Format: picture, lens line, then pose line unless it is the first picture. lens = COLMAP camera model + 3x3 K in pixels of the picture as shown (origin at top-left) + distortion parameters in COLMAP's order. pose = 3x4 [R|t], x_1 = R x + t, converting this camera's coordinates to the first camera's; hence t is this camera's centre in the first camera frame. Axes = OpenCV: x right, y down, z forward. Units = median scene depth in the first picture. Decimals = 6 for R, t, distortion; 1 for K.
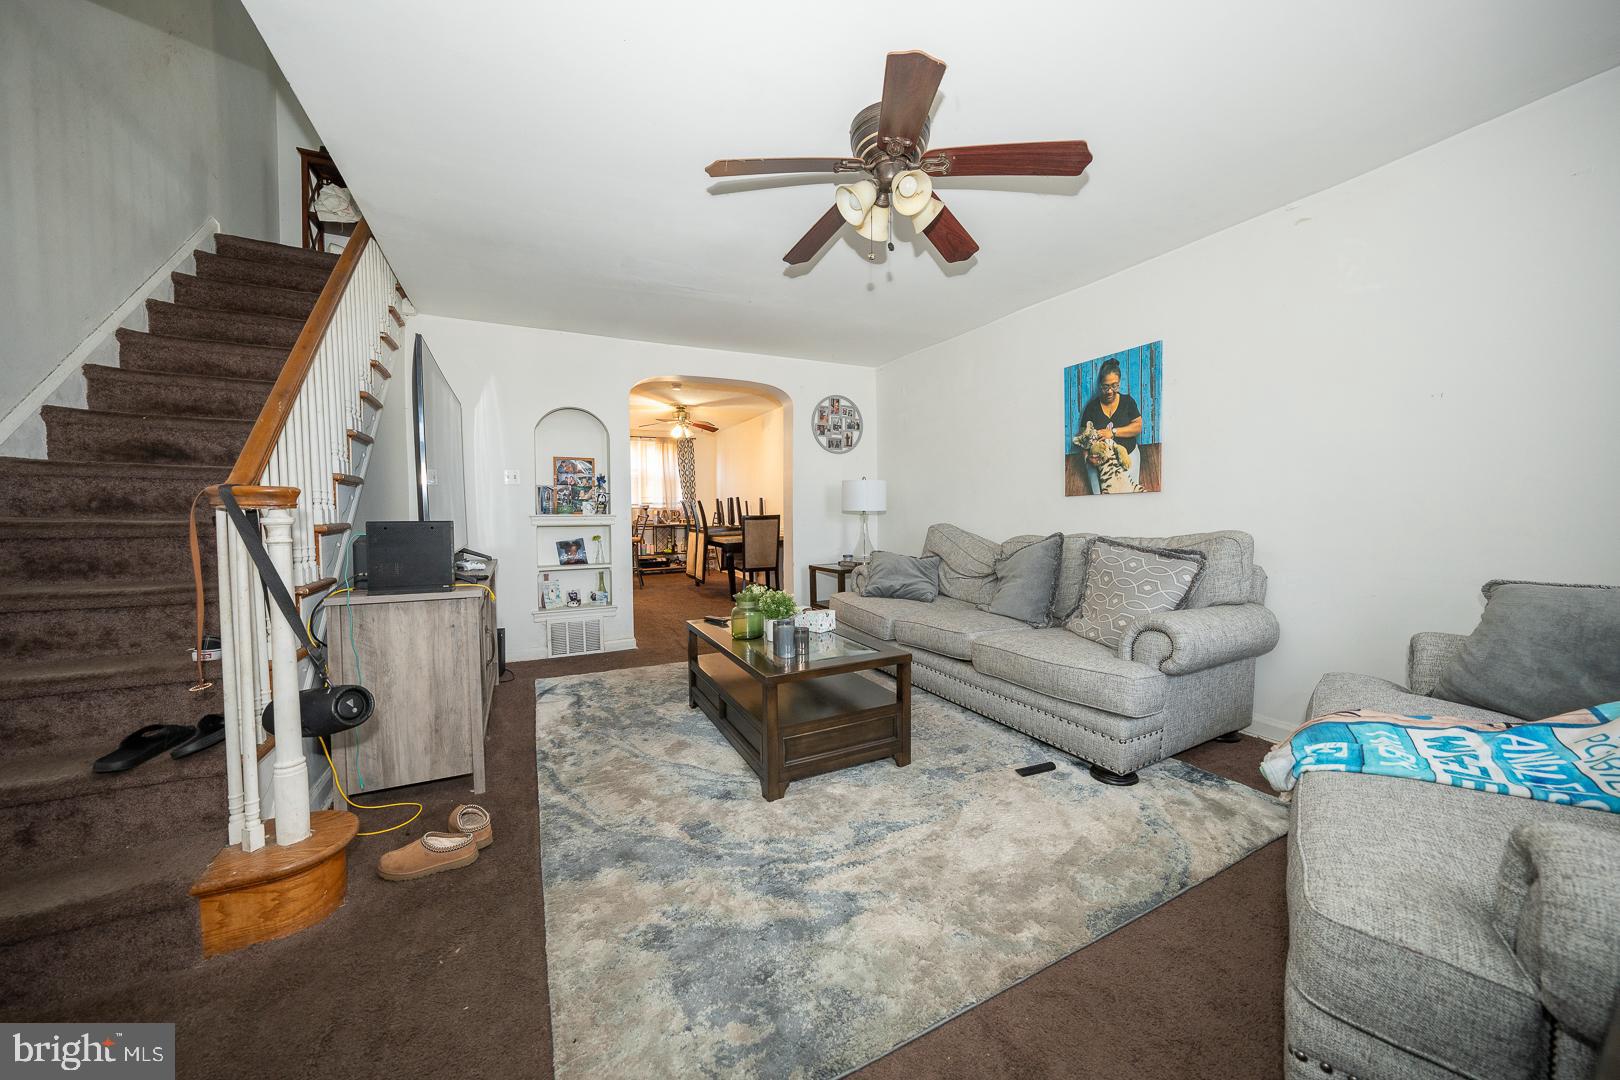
lens RADIAL K [[555.9, 0, 809.0], [0, 555.9, 538.7], [0, 0, 1]] dist [-0.022378, 0.003646]
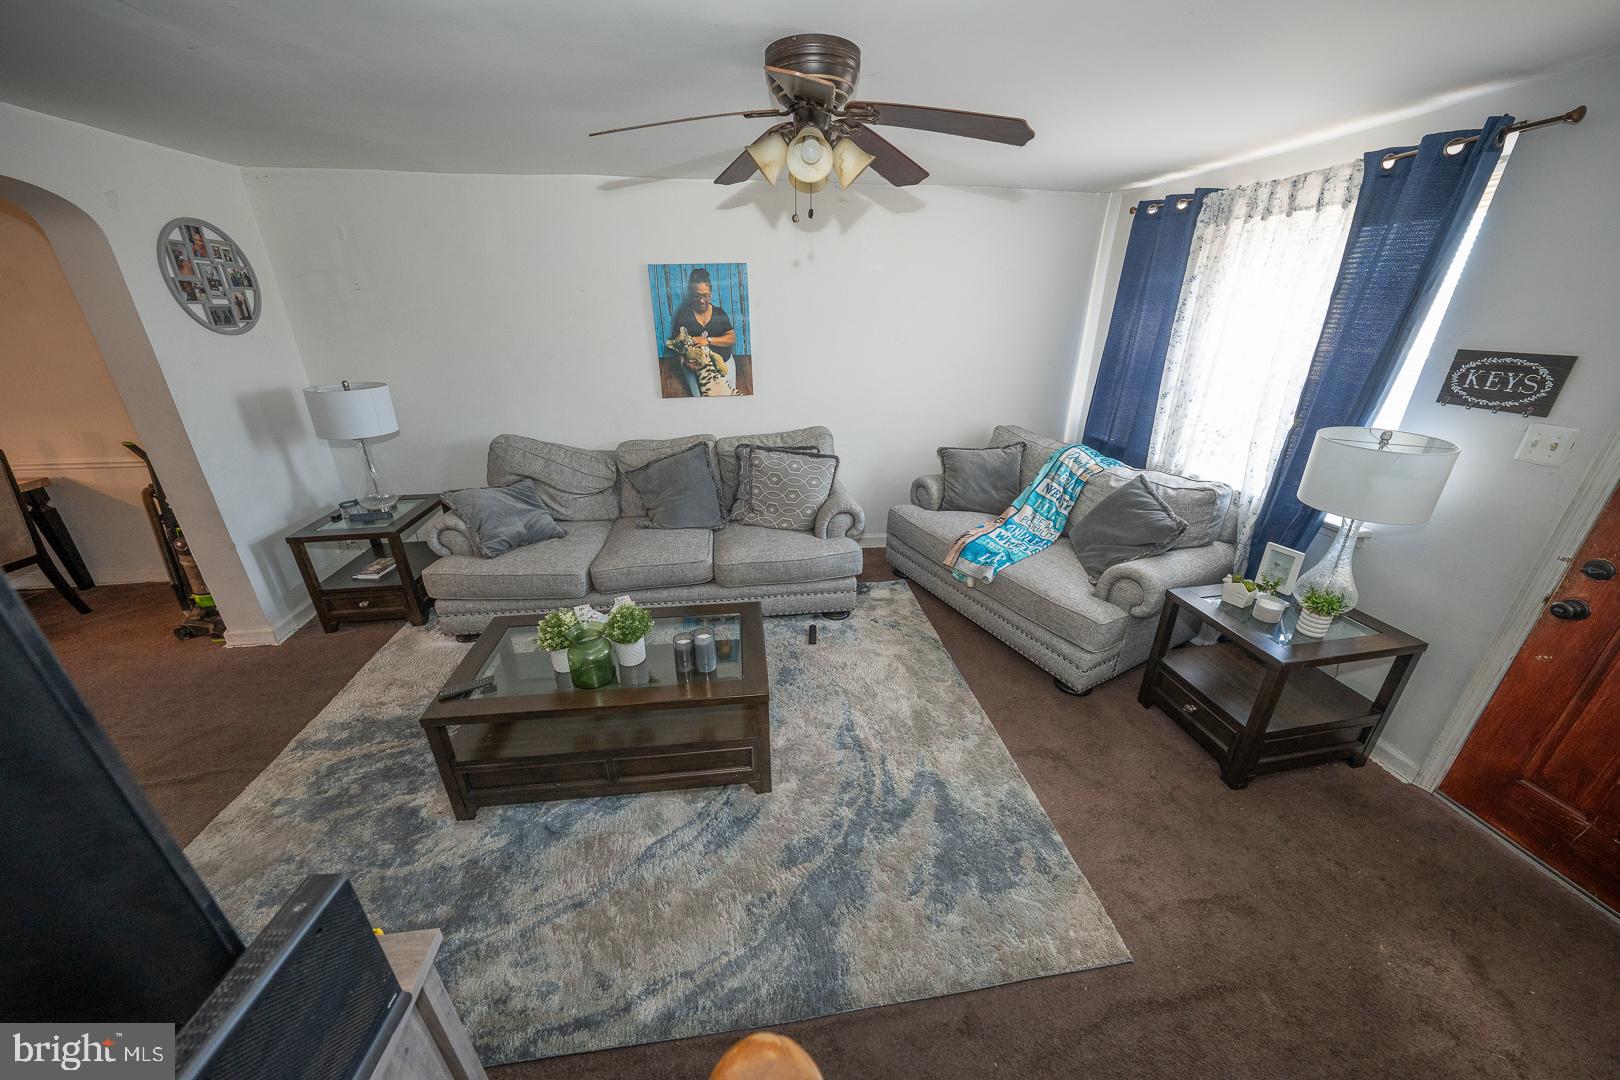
lens RADIAL K [[555.9, 0, 813.1], [0, 555.9, 539.1], [0, 0, 1]] dist [-0.022378, 0.003646]
pose [[0.323227, -0.362878, 0.873982, -0.487234], [0.041814, 0.928131, 0.369897, -0.216619], [-0.945397, -0.083016, 0.315171, 0.394862]]
